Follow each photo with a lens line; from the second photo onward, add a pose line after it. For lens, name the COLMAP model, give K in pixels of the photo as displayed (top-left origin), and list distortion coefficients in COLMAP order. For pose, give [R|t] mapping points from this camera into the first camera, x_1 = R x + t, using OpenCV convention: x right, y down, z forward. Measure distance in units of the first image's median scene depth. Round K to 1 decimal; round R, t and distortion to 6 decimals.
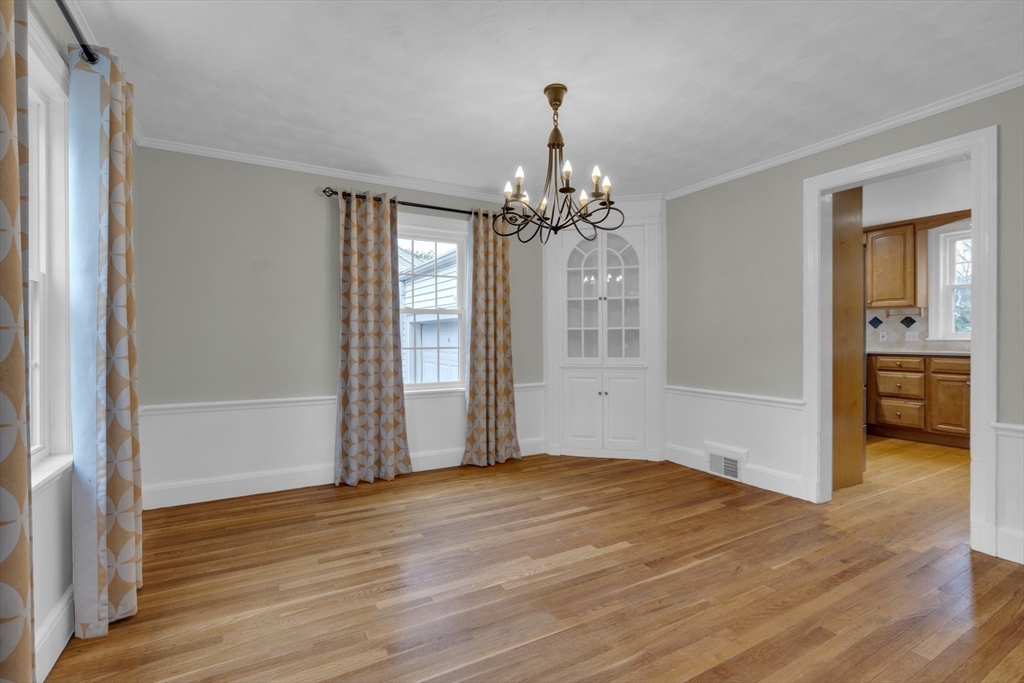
lens RADIAL K [[467.1, 0, 516.3], [0, 467.1, 339.7], [0, 0, 1]] dist [-0.000899, 0.000555]
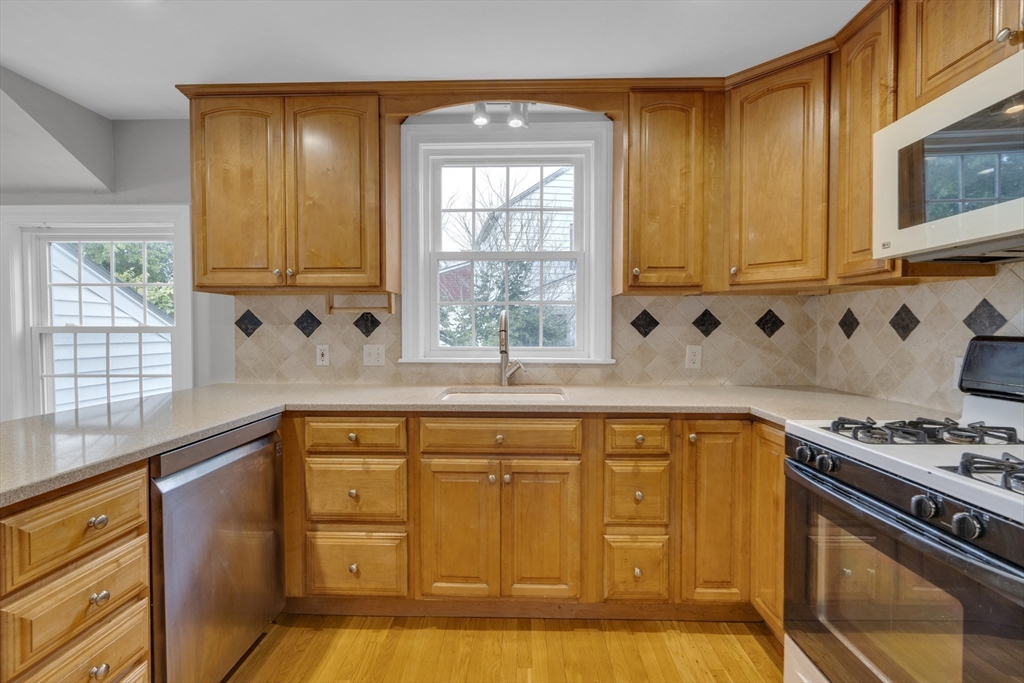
lens RADIAL K [[468.8, 0, 511.5], [0, 468.8, 339.1], [0, 0, 1]] dist [-0.009480, 0.001177]
pose [[0.517306, -0.015463, 0.855661, 0.763465], [0.003215, 0.999865, 0.016125, -0.044171], [-0.855794, -0.005591, 0.517286, 0.943625]]
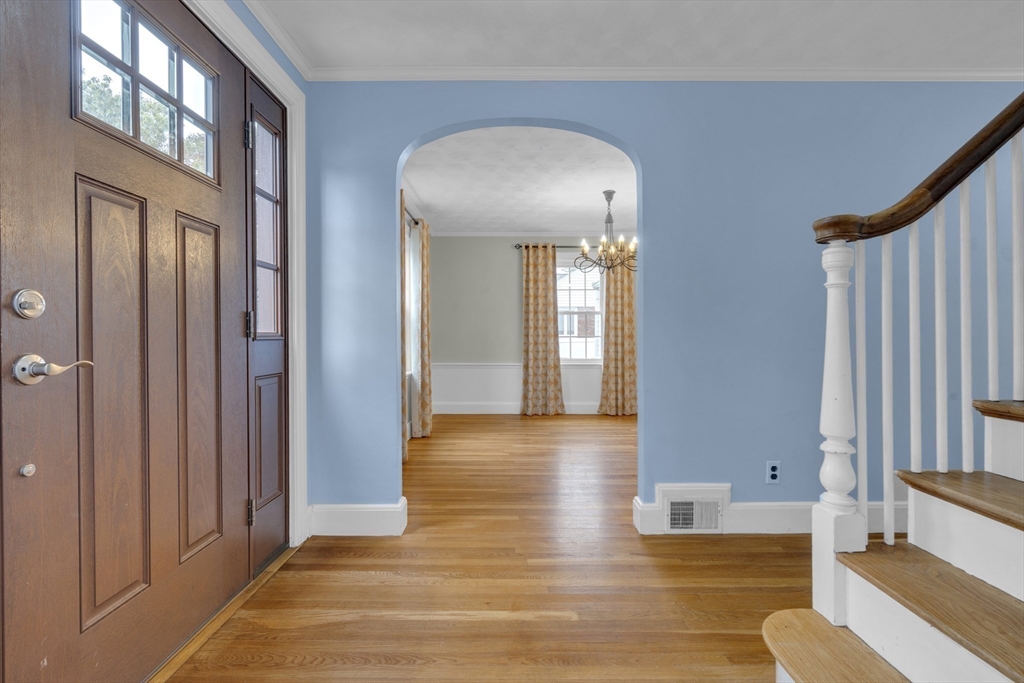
lens RADIAL K [[468.8, 0, 511.5], [0, 468.8, 339.1], [0, 0, 1]] dist [-0.009480, 0.001177]
pose [[0.867091, 0.002871, -0.498141, 0.442796], [-0.001837, 0.999995, 0.002566, 0.025635], [0.498146, -0.001310, 0.867092, -0.520863]]
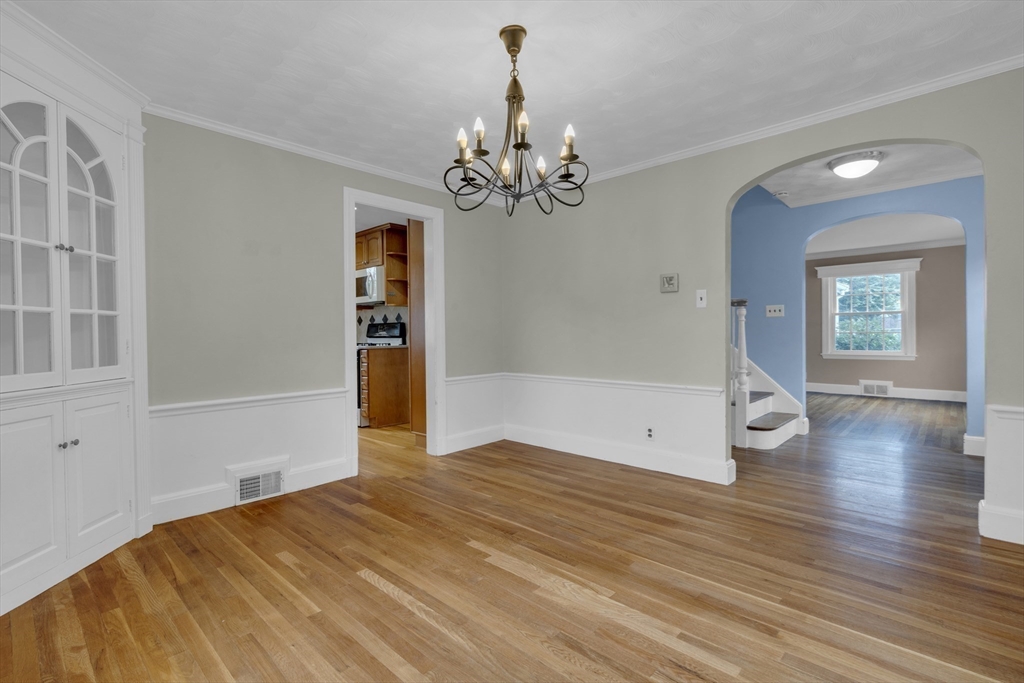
lens RADIAL K [[480.2, 0, 501.2], [0, 480.2, 338.9], [0, 0, 1]] dist [-0.006299, 0.002292]
pose [[-0.283889, -0.002222, 0.958855, -0.493967], [0.017488, 0.999819, 0.007495, 0.011760], [-0.958698, 0.018897, -0.283798, 0.838939]]
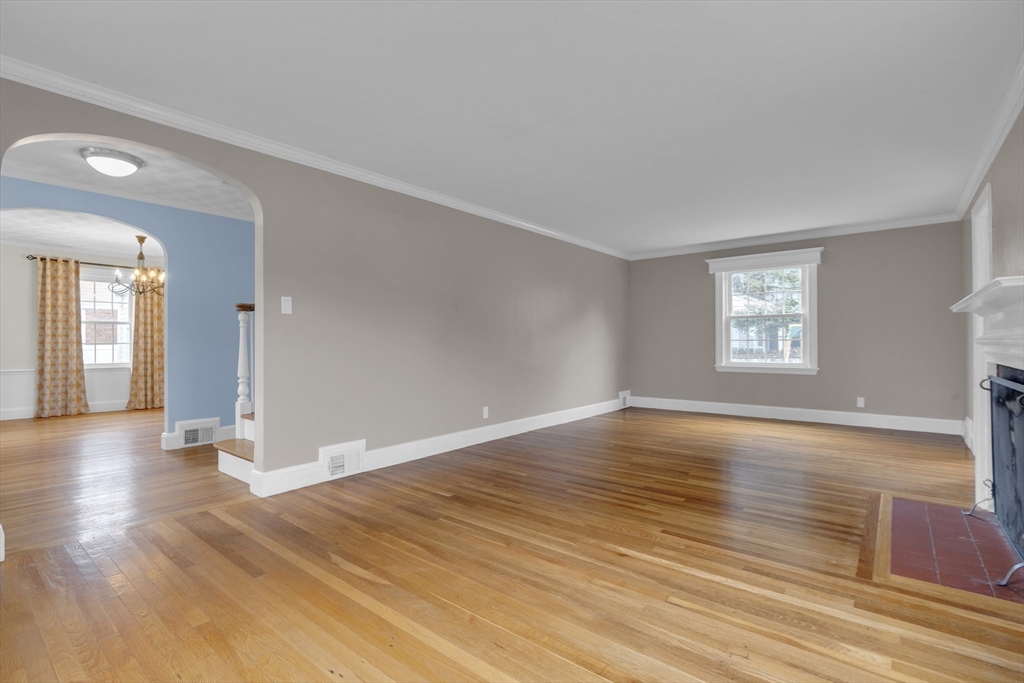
lens RADIAL K [[468.8, 0, 511.5], [0, 468.8, 339.1], [0, 0, 1]] dist [-0.009480, 0.001177]
pose [[0.931618, 0.002474, 0.363430, 0.674833], [0.002113, 0.999923, -0.012222, 0.029019], [-0.363432, 0.012154, 0.931541, -1.339488]]
